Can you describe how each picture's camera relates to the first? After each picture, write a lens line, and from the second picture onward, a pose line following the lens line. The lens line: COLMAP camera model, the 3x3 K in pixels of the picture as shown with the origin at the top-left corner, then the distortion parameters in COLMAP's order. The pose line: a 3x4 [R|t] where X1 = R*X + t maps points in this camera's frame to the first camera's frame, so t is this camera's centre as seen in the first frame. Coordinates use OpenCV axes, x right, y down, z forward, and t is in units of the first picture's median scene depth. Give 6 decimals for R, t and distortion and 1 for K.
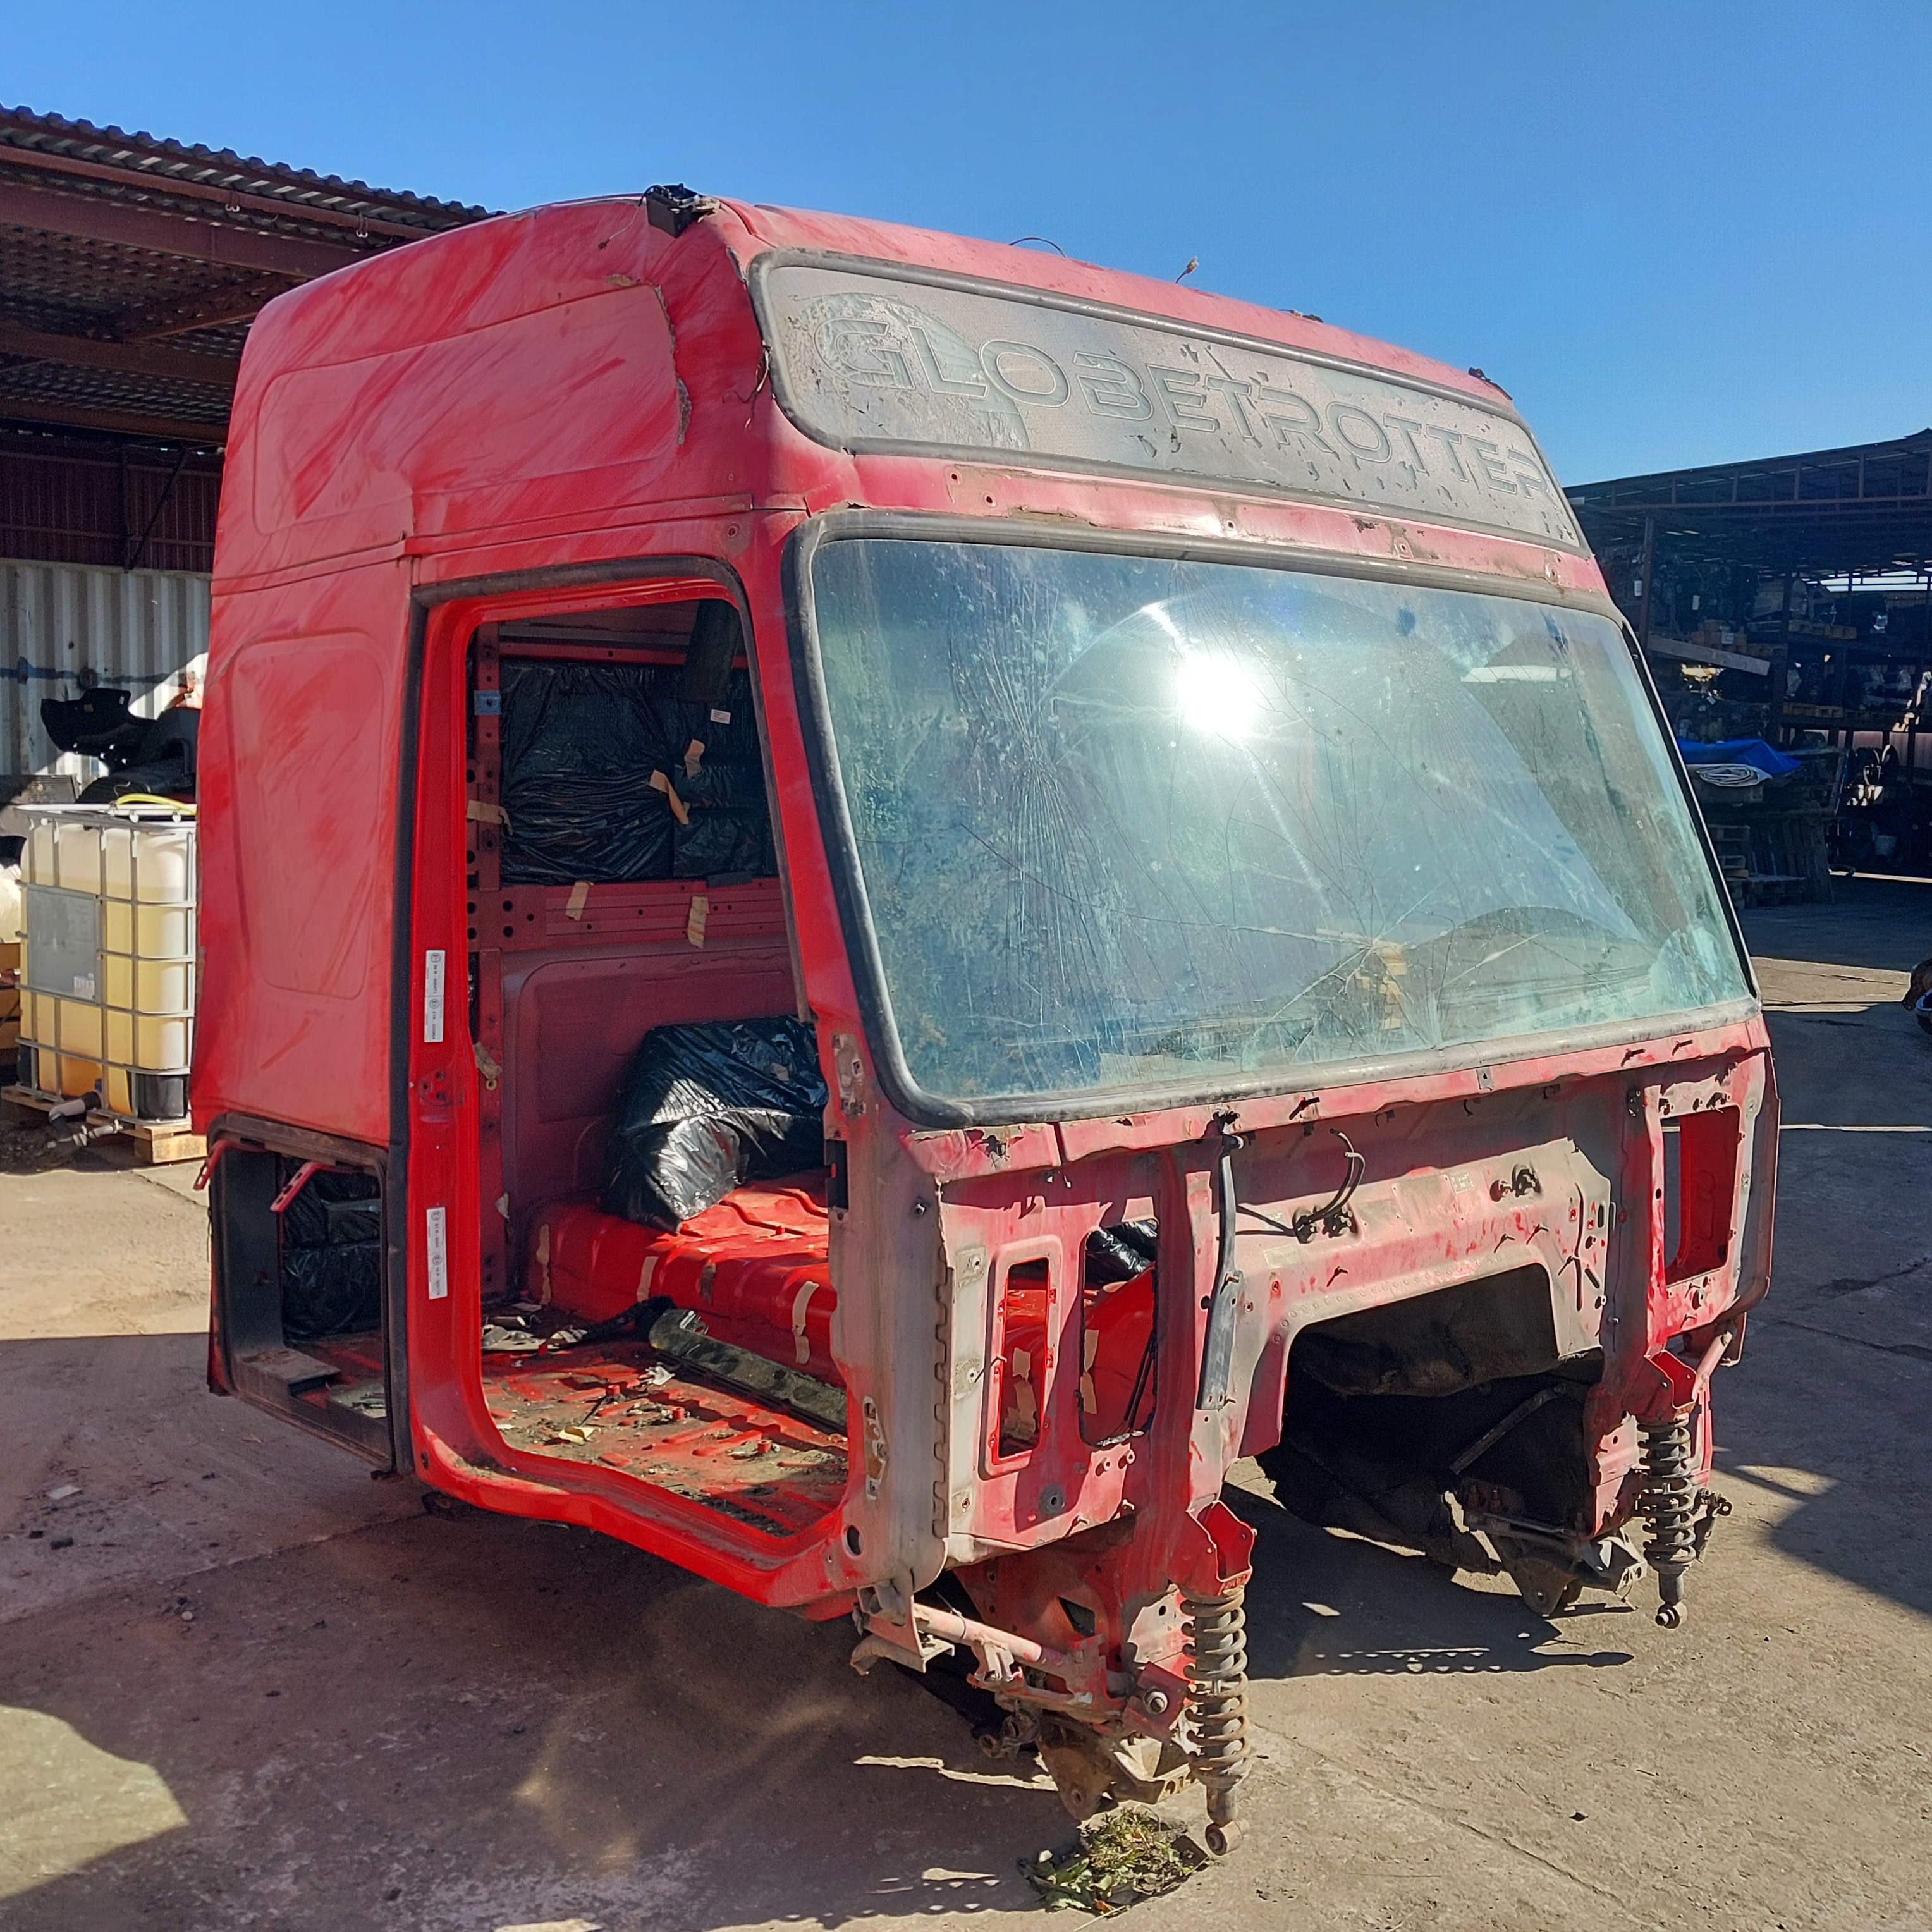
lens RADIAL K [[2045.0, 0, 960.2], [0, 2045.0, 965.8], [0, 0, 1]] dist [0.027040, 0.000000]
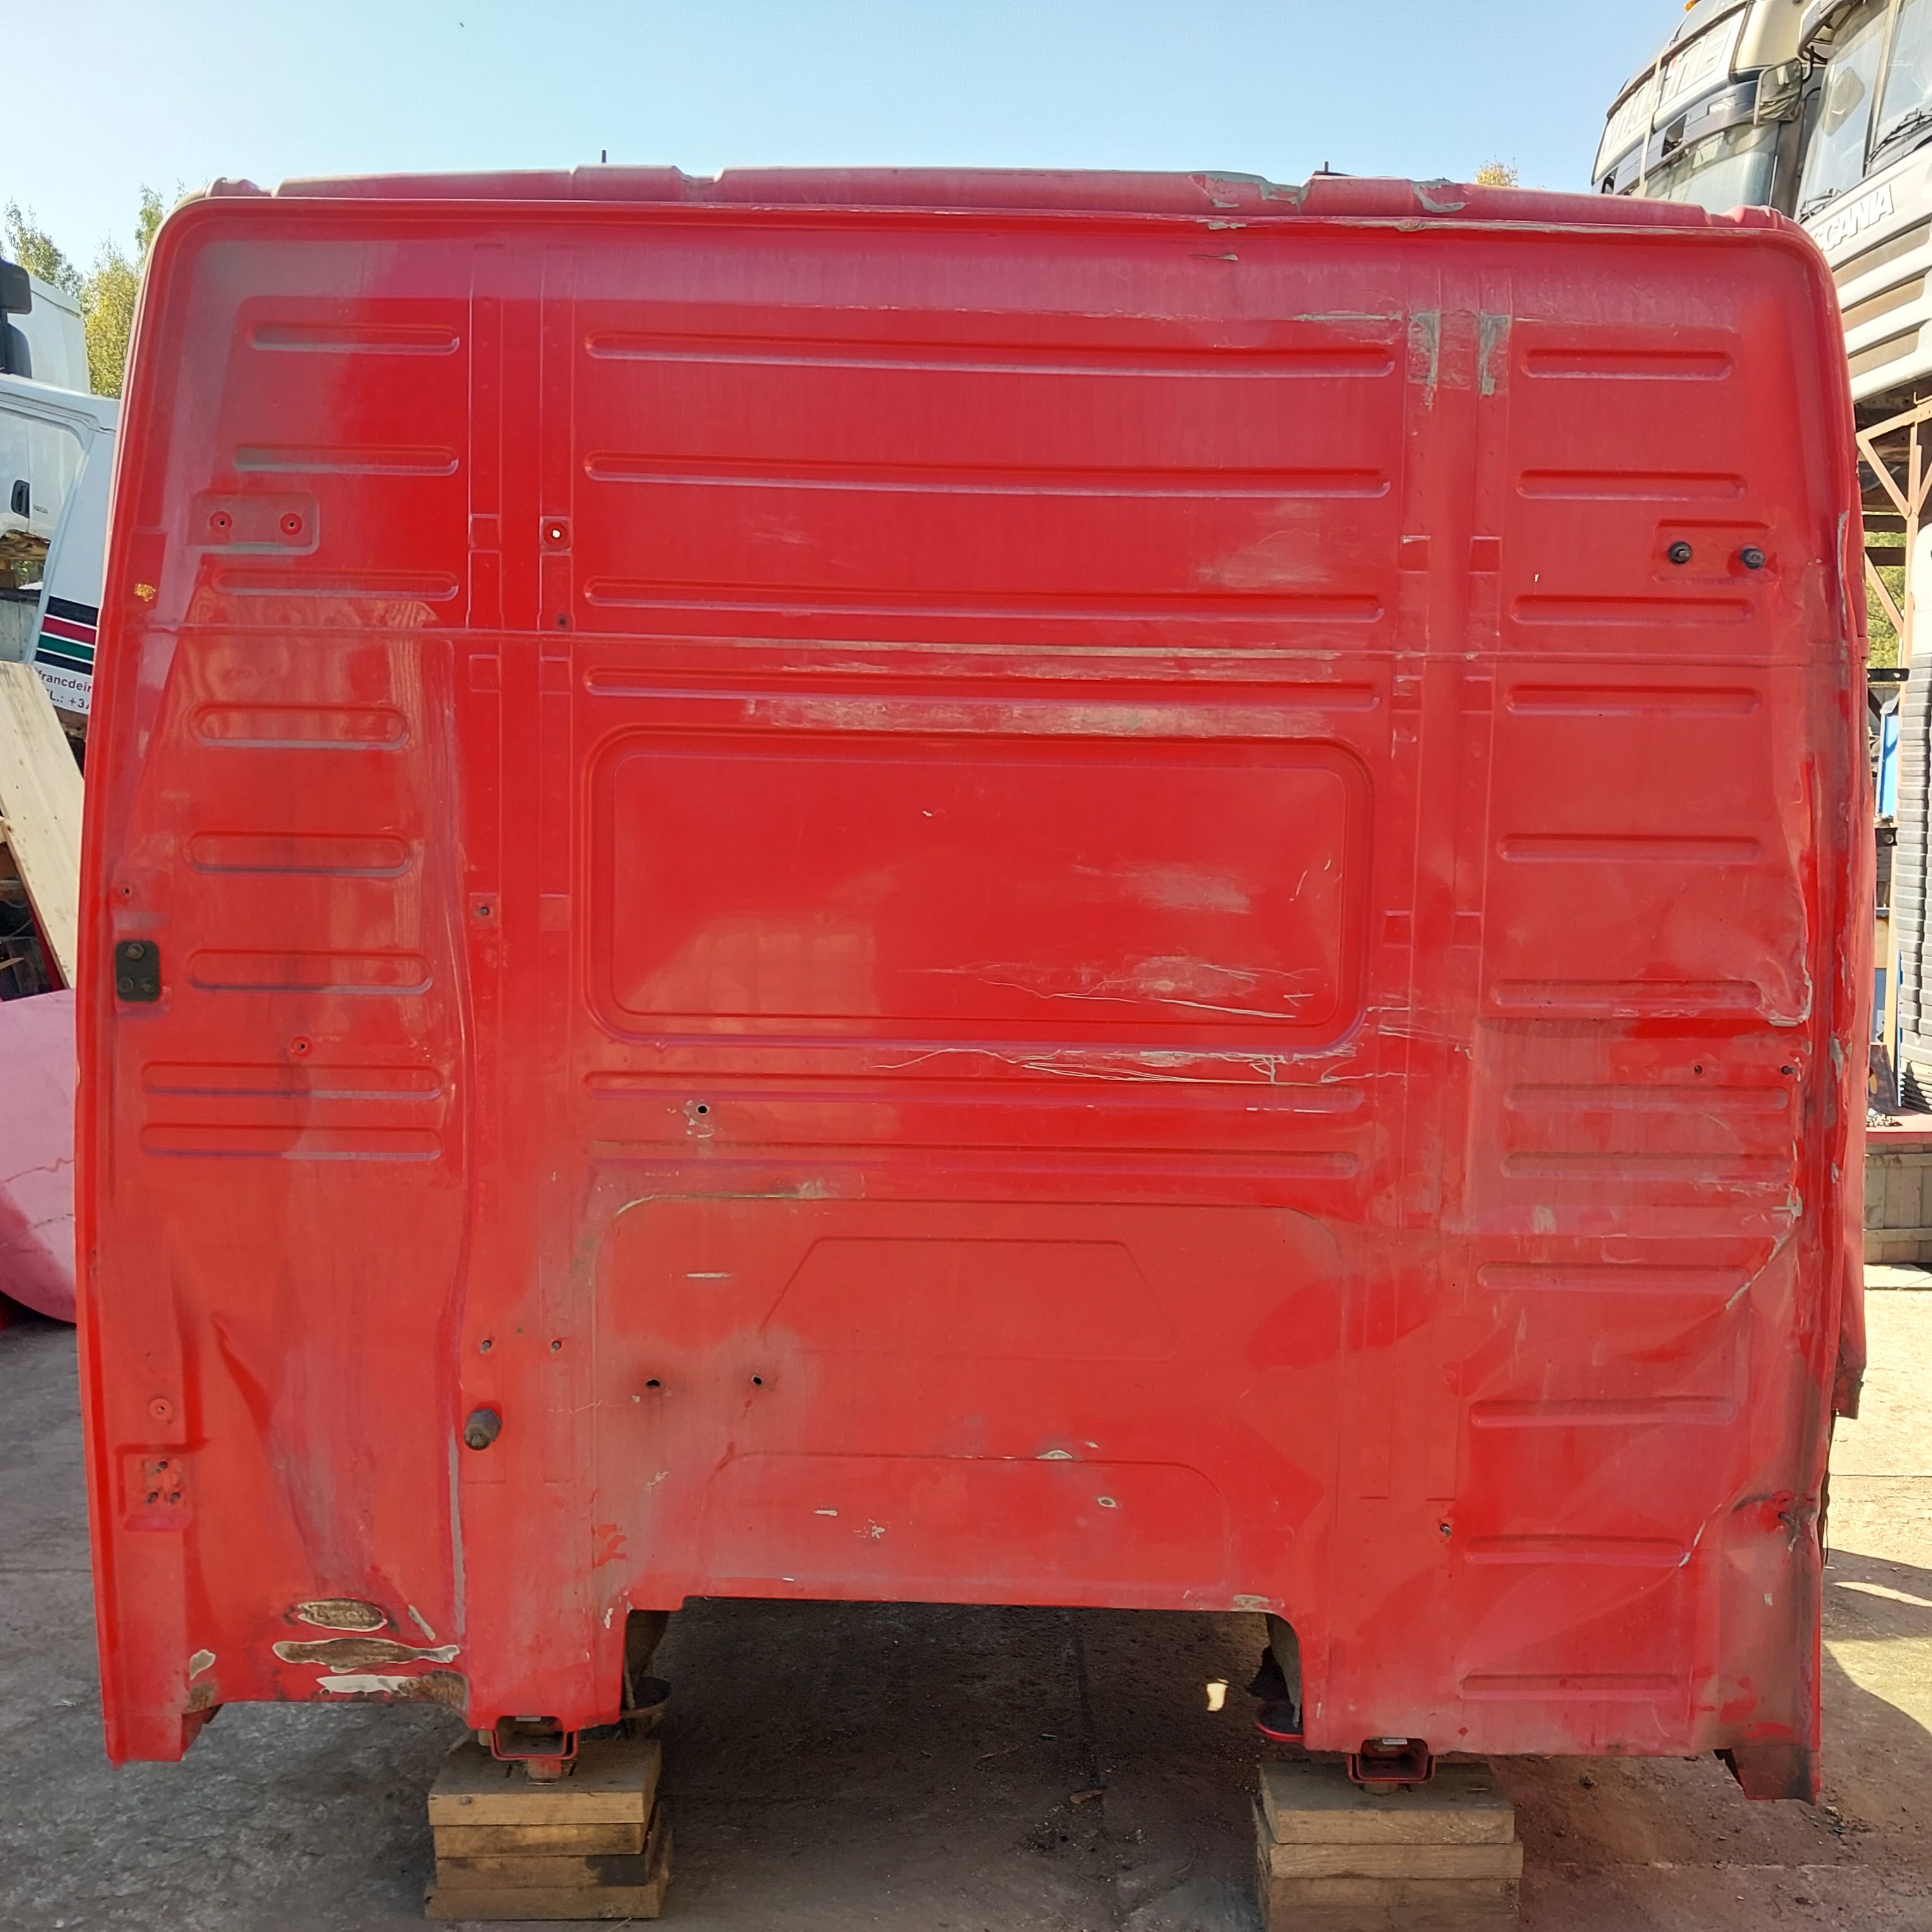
lens RADIAL K [[2045.0, 0, 944.6], [0, 2045.0, 985.6], [0, 0, 1]] dist [0.027040, 0.000000]
pose [[-0.734628, -0.120080, 0.667760, -0.720317], [0.038512, 0.975246, 0.217742, -0.279086], [-0.677377, 0.185675, -0.711818, 2.038044]]
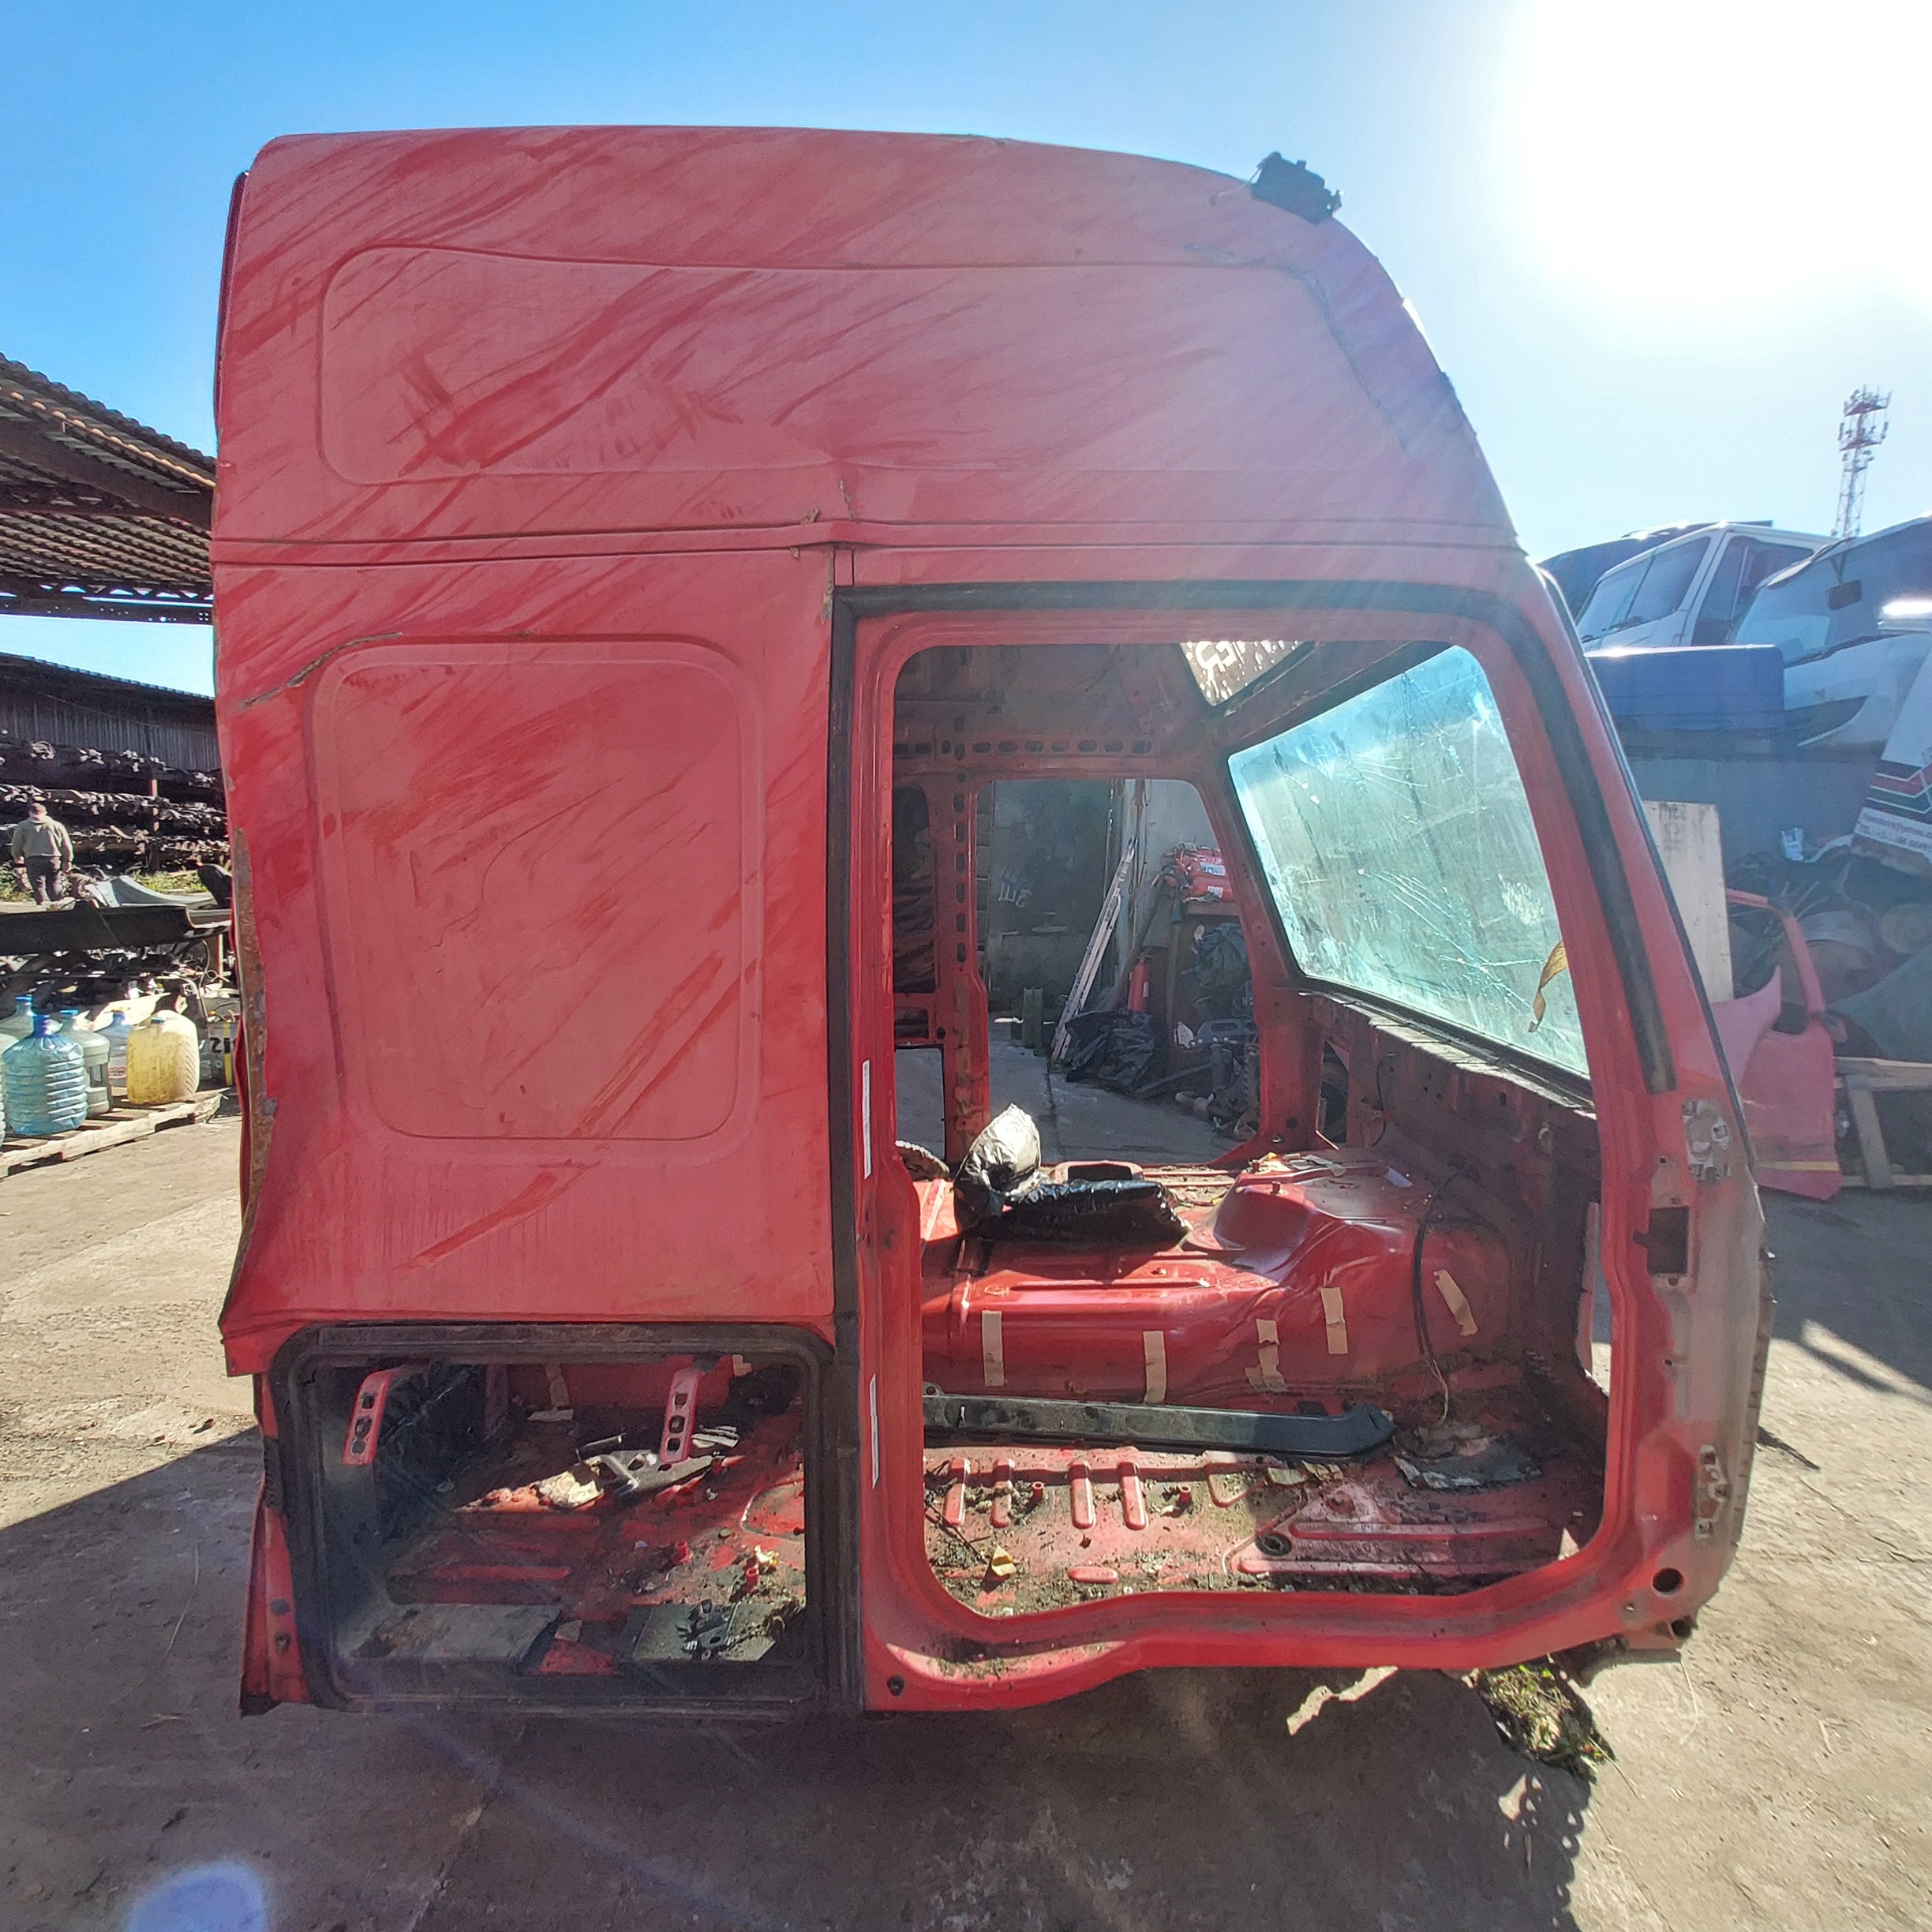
lens RADIAL K [[1032.7, 0, 974.0], [0, 1032.7, 972.7], [0, 0, 1]] dist [-0.013727, 0.004295]
pose [[0.709626, -0.084847, 0.699451, -0.512279], [0.064920, 0.996374, 0.055001, -0.062192], [-0.701581, 0.006378, 0.712561, 0.703573]]
